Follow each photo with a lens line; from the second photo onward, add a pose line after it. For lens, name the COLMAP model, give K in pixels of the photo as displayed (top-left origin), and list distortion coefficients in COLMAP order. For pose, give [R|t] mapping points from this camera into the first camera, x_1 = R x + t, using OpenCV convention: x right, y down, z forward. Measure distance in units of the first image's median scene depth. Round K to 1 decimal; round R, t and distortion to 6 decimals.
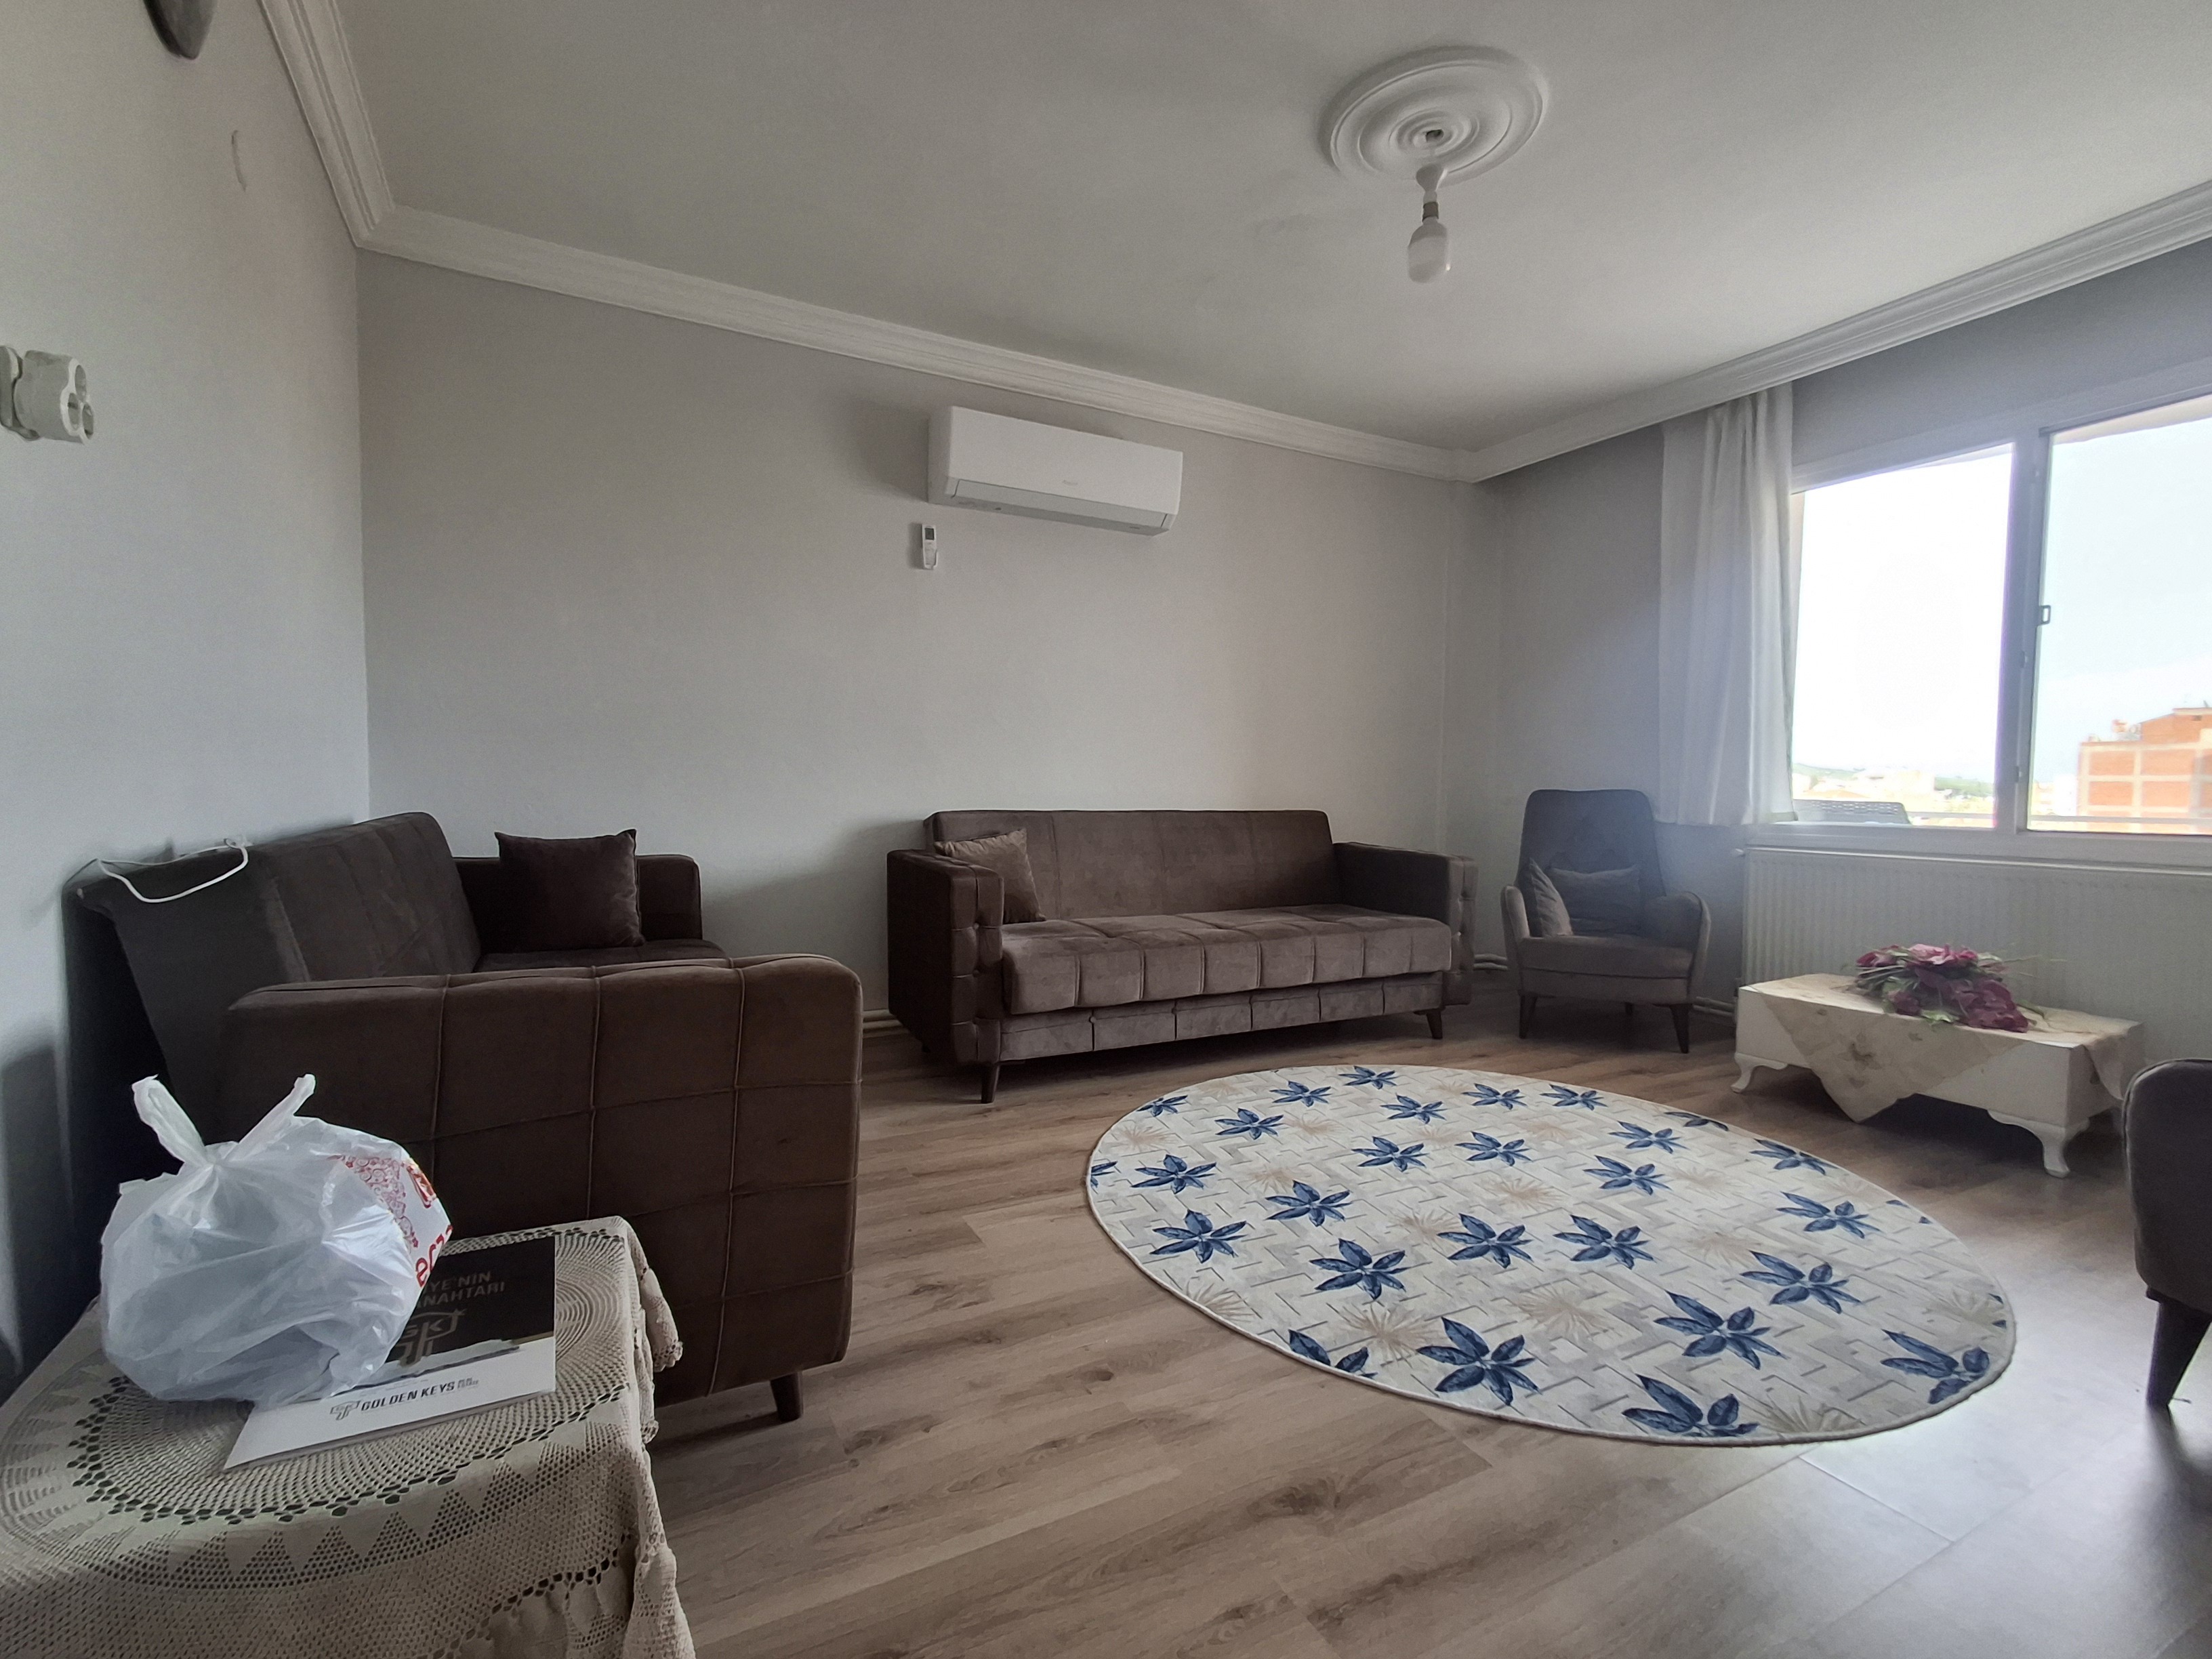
lens RADIAL K [[1003.7, 0, 1110.0], [0, 1003.7, 831.6], [0, 0, 1]] dist [0.008260, -0.004246]
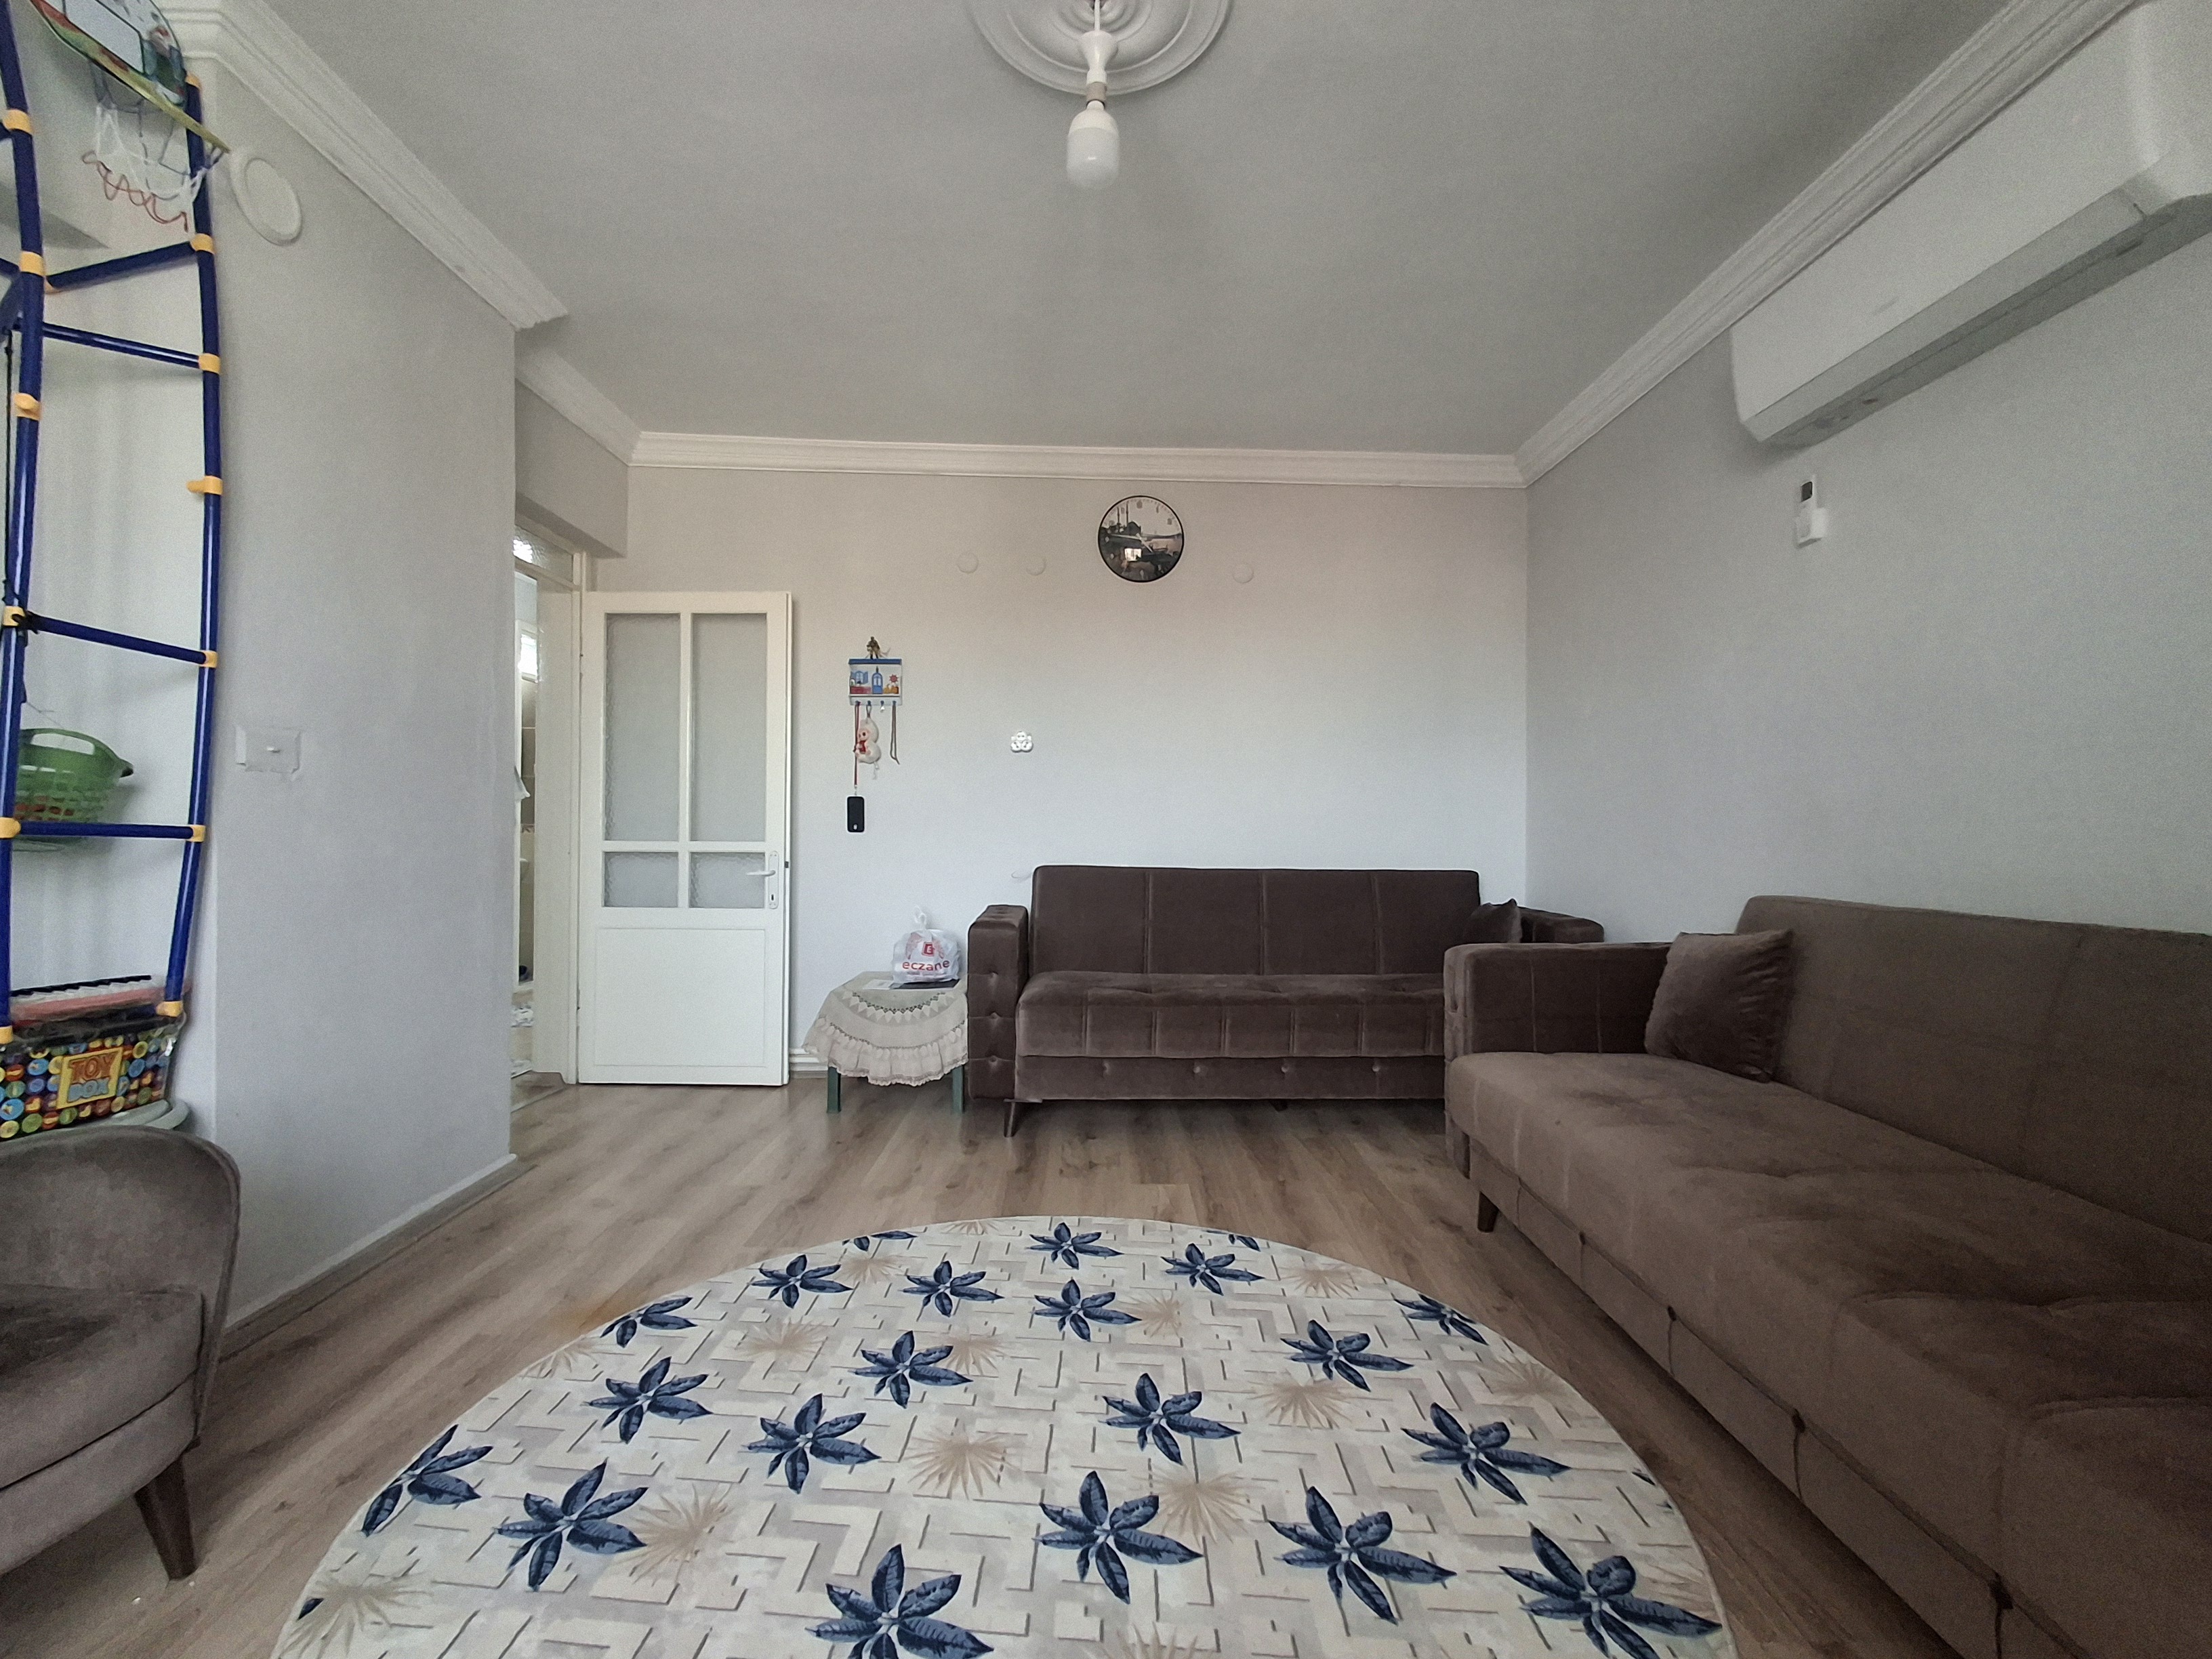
lens RADIAL K [[1003.7, 0, 1117.7], [0, 1003.7, 834.2], [0, 0, 1]] dist [0.008260, -0.004246]
pose [[-0.450225, -0.016114, -0.892770, 0.964379], [-0.058273, 0.998236, 0.011369, -0.064596], [0.891012, 0.057143, -0.450369, 1.366111]]
